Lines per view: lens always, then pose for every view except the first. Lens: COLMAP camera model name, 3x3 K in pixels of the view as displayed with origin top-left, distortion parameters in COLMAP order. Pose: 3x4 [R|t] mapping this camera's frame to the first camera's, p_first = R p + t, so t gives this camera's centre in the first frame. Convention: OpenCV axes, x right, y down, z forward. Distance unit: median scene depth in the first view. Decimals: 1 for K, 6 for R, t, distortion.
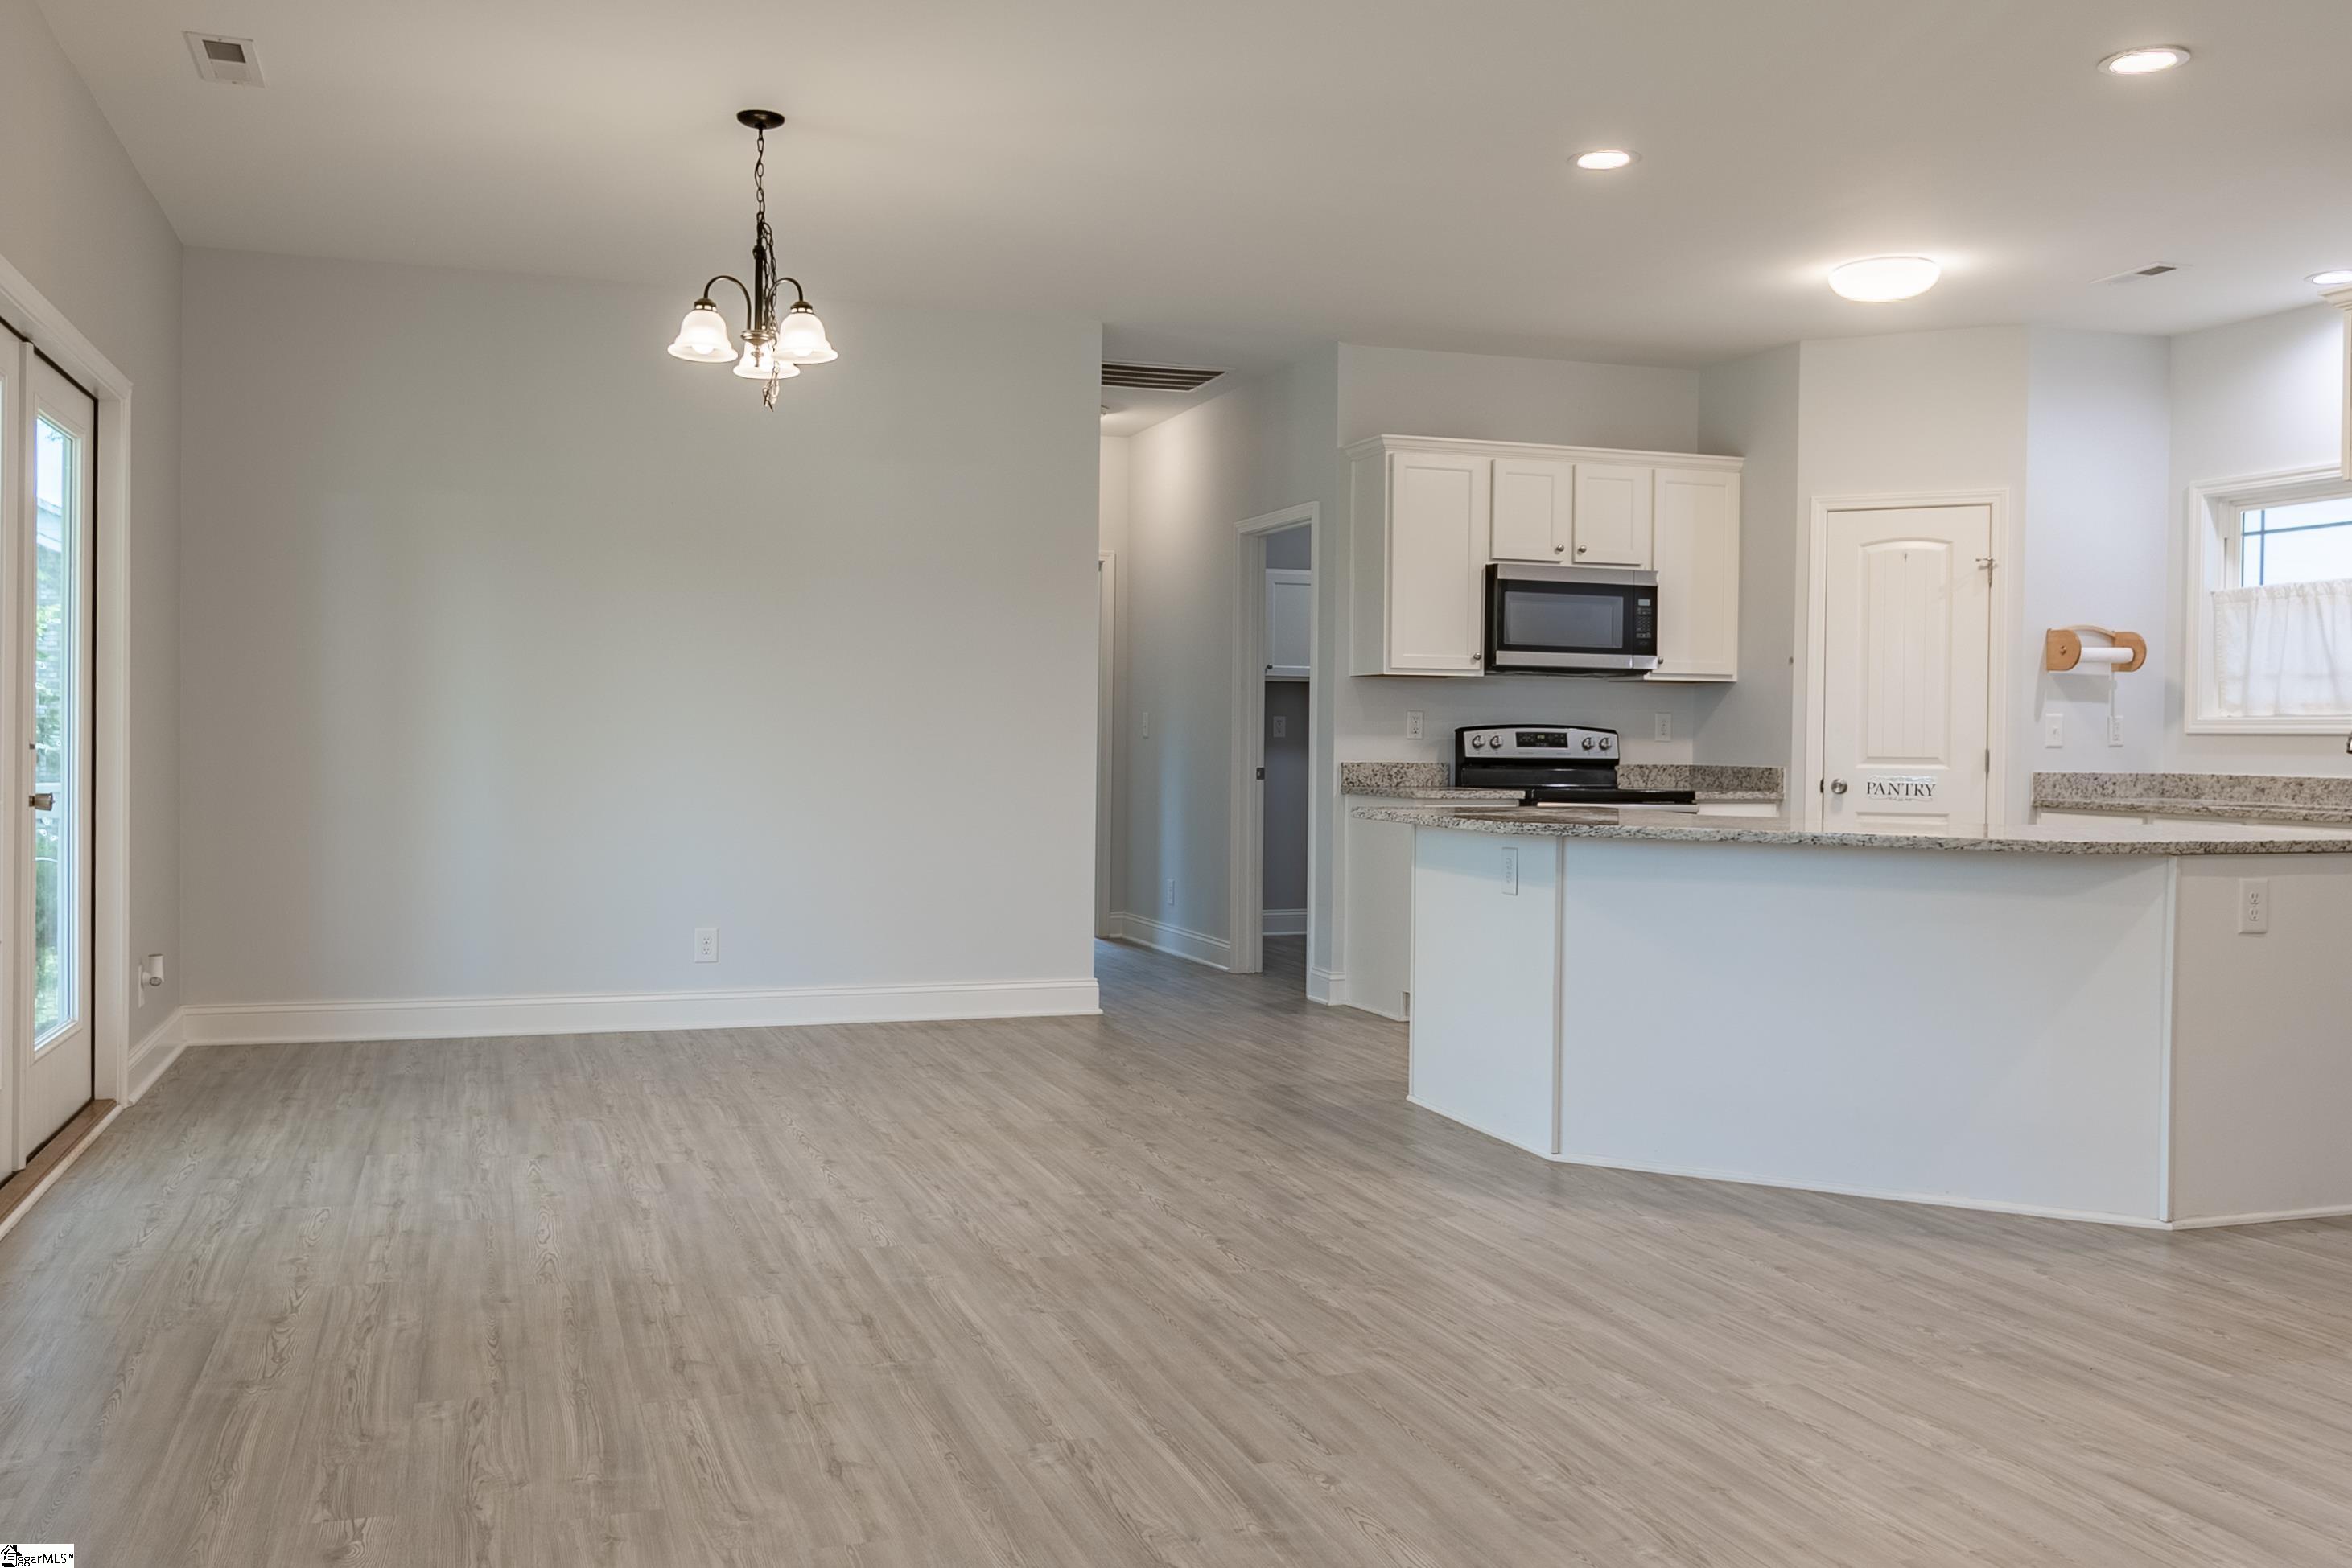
lens RADIAL K [[1905.6, 0, 1176.0], [0, 1905.6, 784.0], [0, 0, 1]] dist [-0.117397, 0.159858]
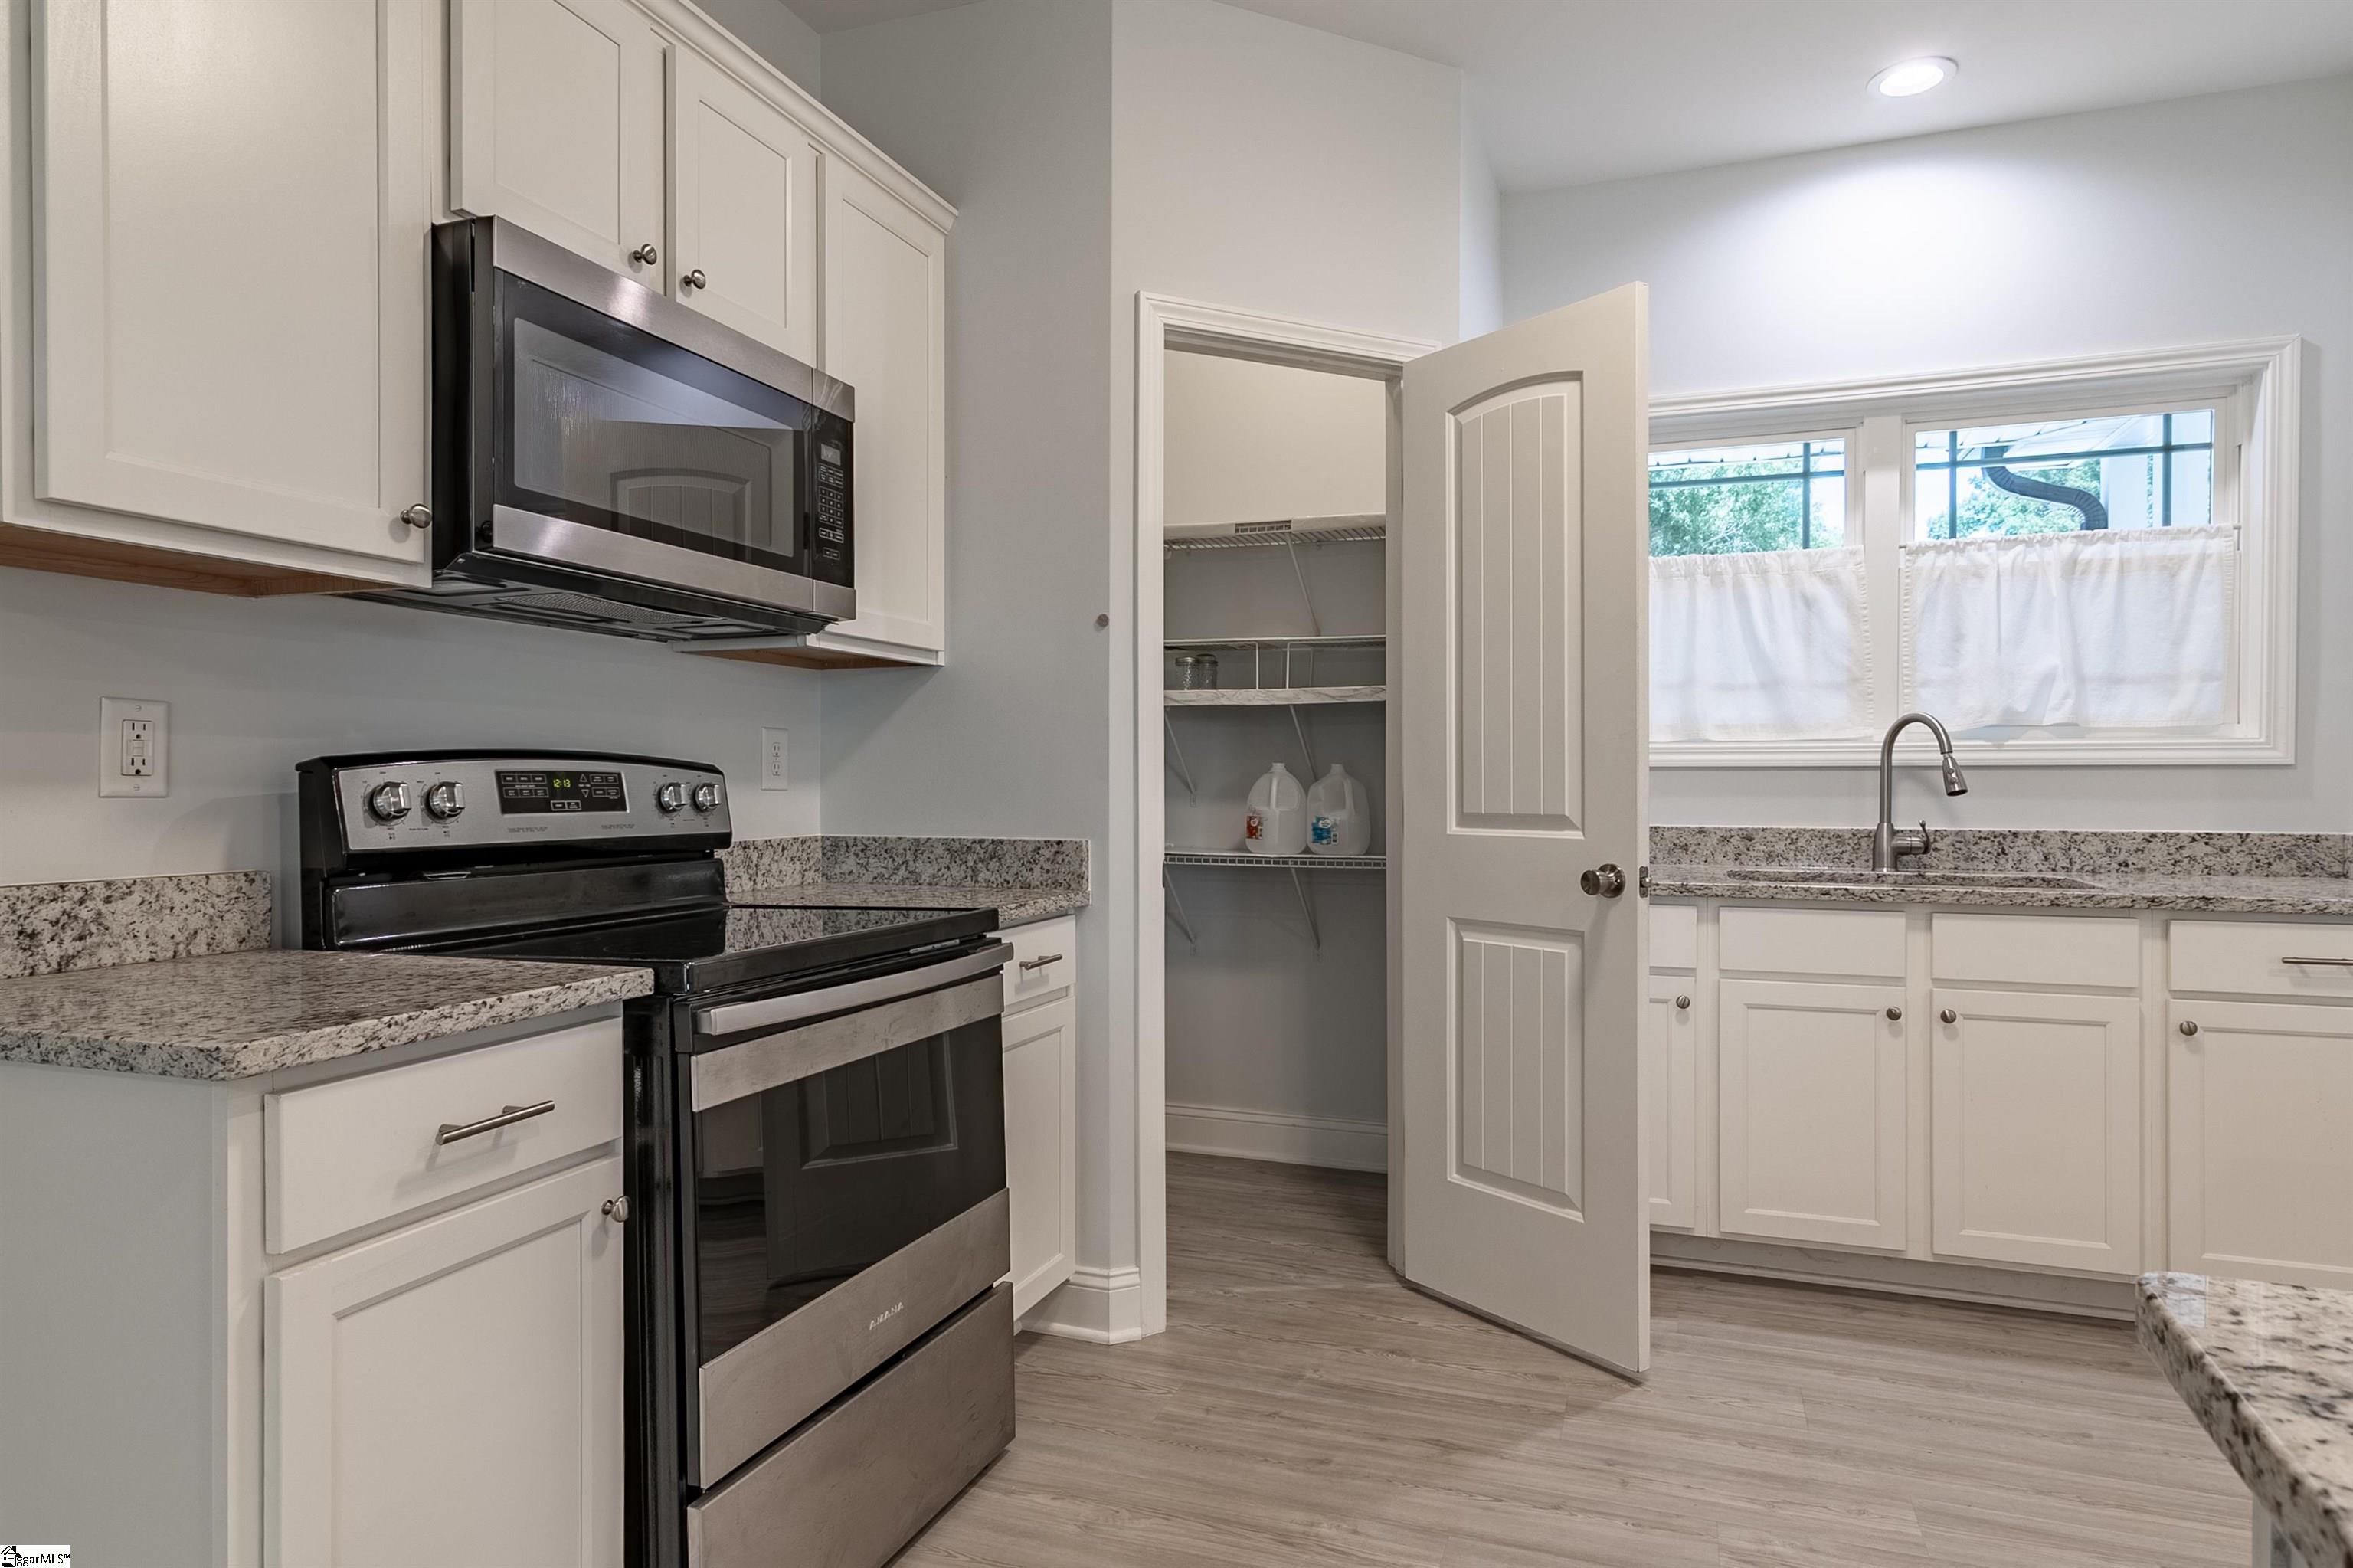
lens RADIAL K [[1343.7, 0, 1196.7], [0, 1343.7, 789.8], [0, 0, 1]] dist [-0.002767, 0.011390]
pose [[0.632020, -0.014775, 0.774811, 0.070518], [0.025867, 0.999663, -0.002038, -0.020327], [-0.774520, 0.021330, 0.632190, 0.759534]]
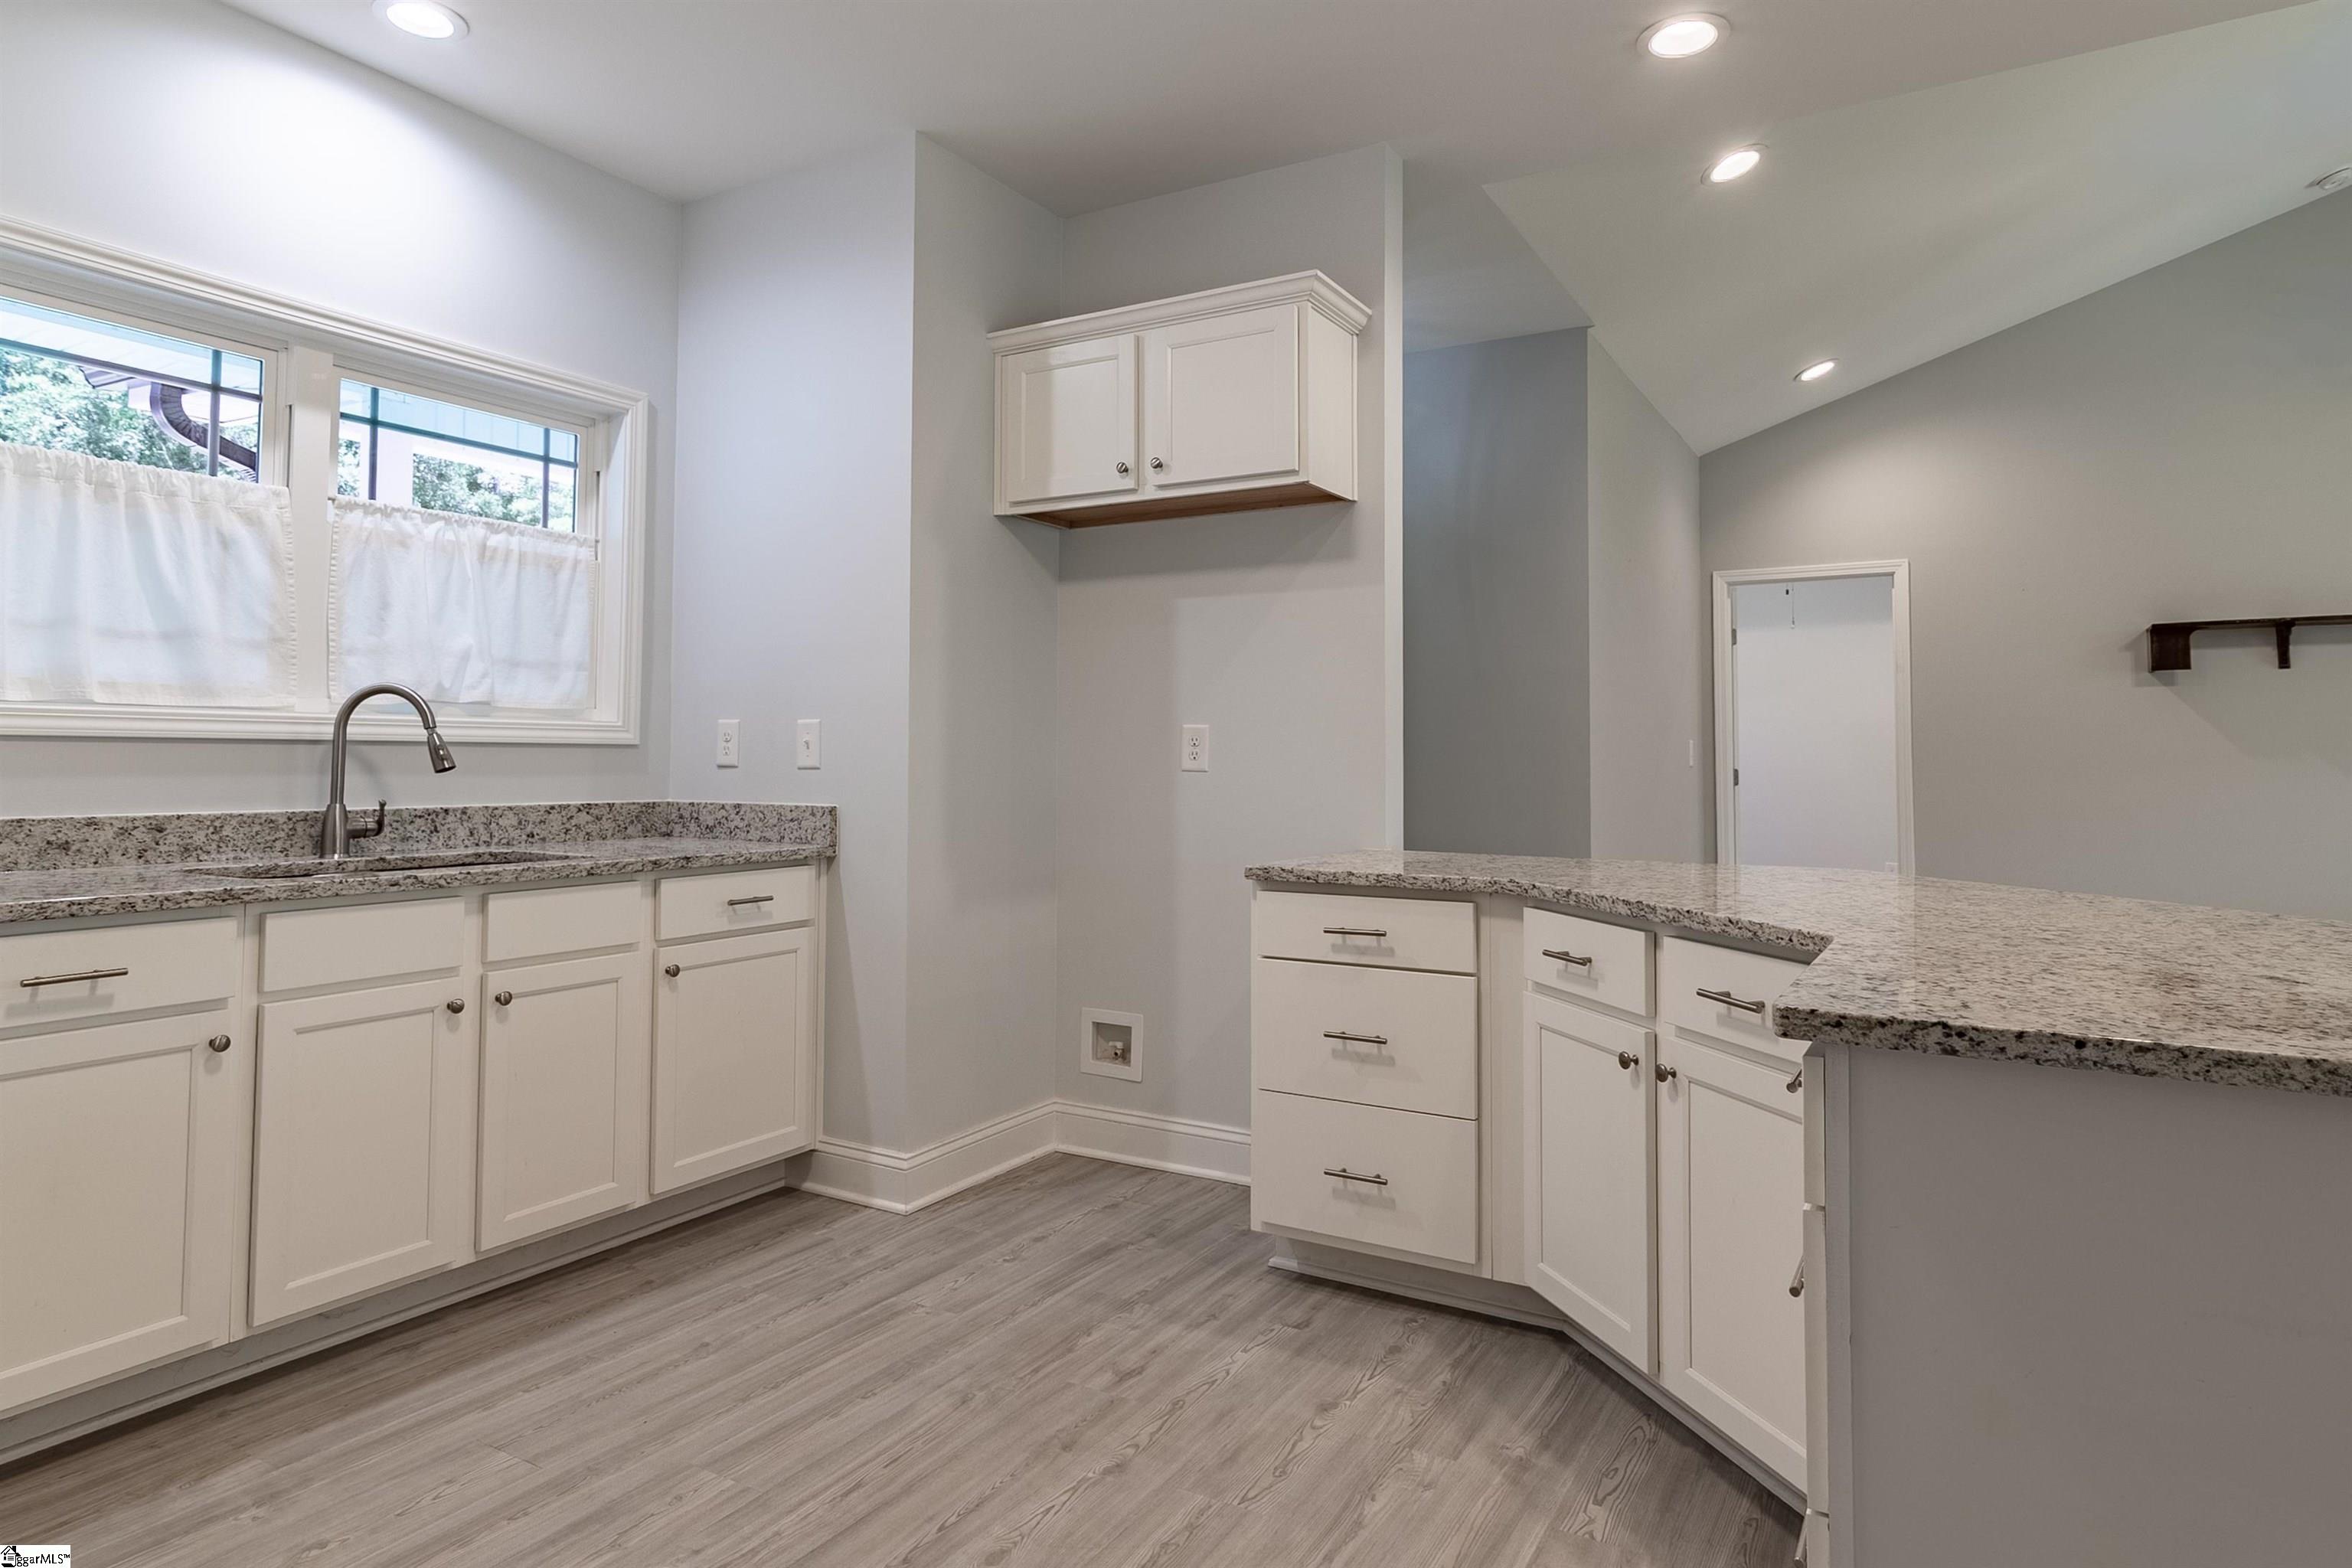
lens RADIAL K [[1357.3, 0, 1175.5], [0, 1357.3, 708.3], [0, 0, 1]] dist [0.003324, 0.003073]
pose [[-0.644355, 0.017345, 0.764530, 0.089561], [0.008675, 0.999844, -0.015372, -0.024238], [-0.764677, -0.003273, -0.644405, 0.930766]]
